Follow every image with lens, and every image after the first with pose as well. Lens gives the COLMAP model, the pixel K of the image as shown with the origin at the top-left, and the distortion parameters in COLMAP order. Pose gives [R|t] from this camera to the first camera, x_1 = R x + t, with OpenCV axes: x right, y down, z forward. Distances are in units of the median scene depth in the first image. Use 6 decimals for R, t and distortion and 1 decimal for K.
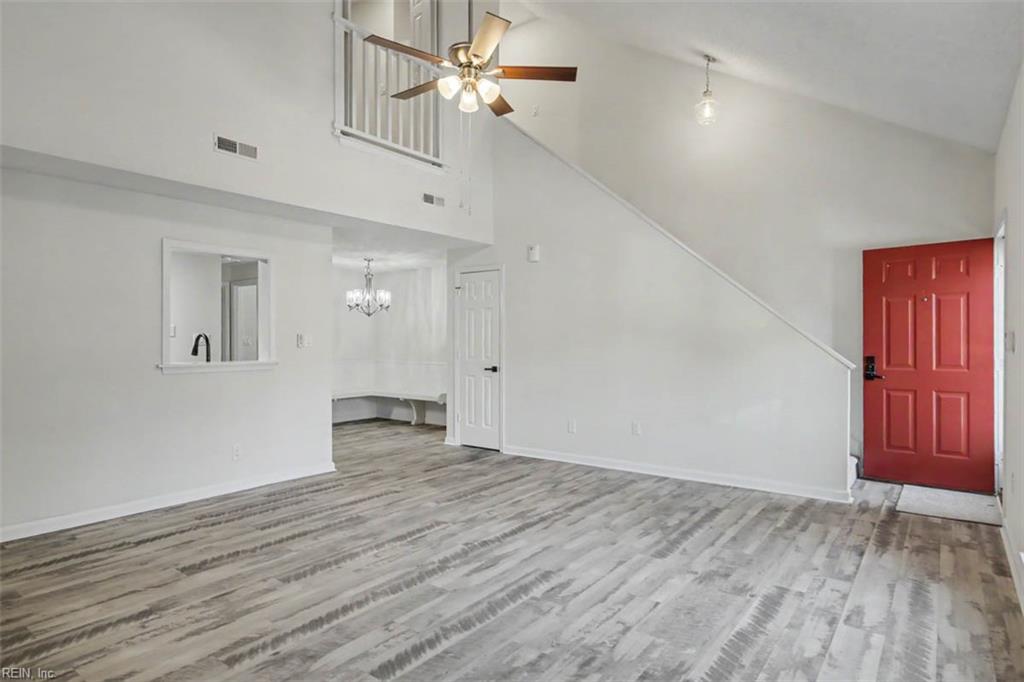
lens RADIAL K [[575.7, 0, 515.3], [0, 575.7, 341.3], [0, 0, 1]] dist [-0.000932, -0.000617]
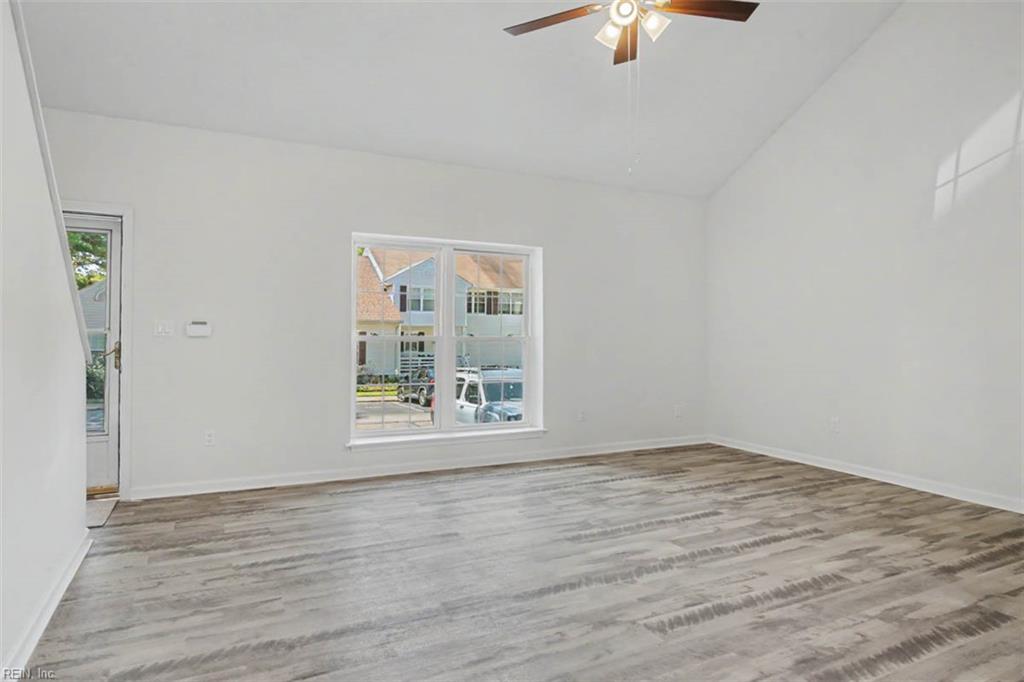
lens RADIAL K [[605.9, 0, 517.2], [0, 605.9, 328.7], [0, 0, 1]] dist [-0.005176, 0.000233]
pose [[-0.898137, -0.003911, 0.439698, -0.313799], [-0.005952, 0.999977, -0.003264, 0.011453], [-0.439675, -0.005549, -0.898140, 1.862233]]
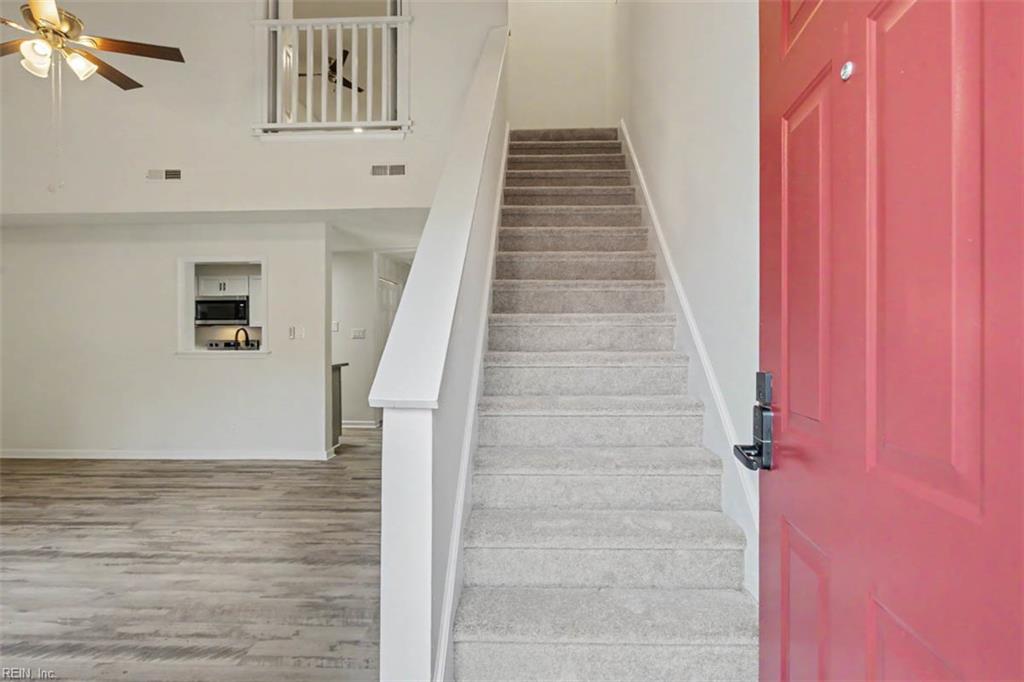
lens RADIAL K [[559.6, 0, 515.9], [0, 559.6, 339.6], [0, 0, 1]] dist [-0.003240, 0.000045]
pose [[0.567940, 0.001130, -0.823070, 1.120175], [-0.000211, 0.999999, 0.001227, 0.014961], [0.823070, -0.000523, 0.567939, 1.144724]]
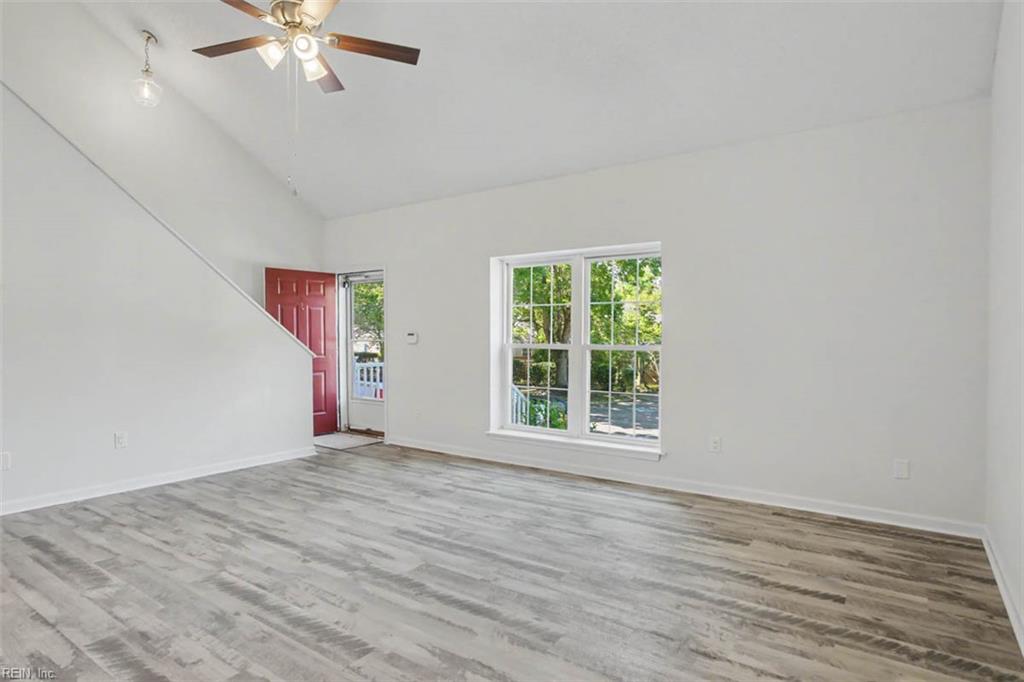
lens RADIAL K [[559.6, 0, 515.9], [0, 559.6, 339.6], [0, 0, 1]] dist [-0.003240, 0.000045]
pose [[-0.031196, -0.000909, 0.999513, -0.991649], [-0.000564, 0.999999, 0.000892, 0.005948], [-0.999513, -0.000536, -0.031197, 0.721151]]
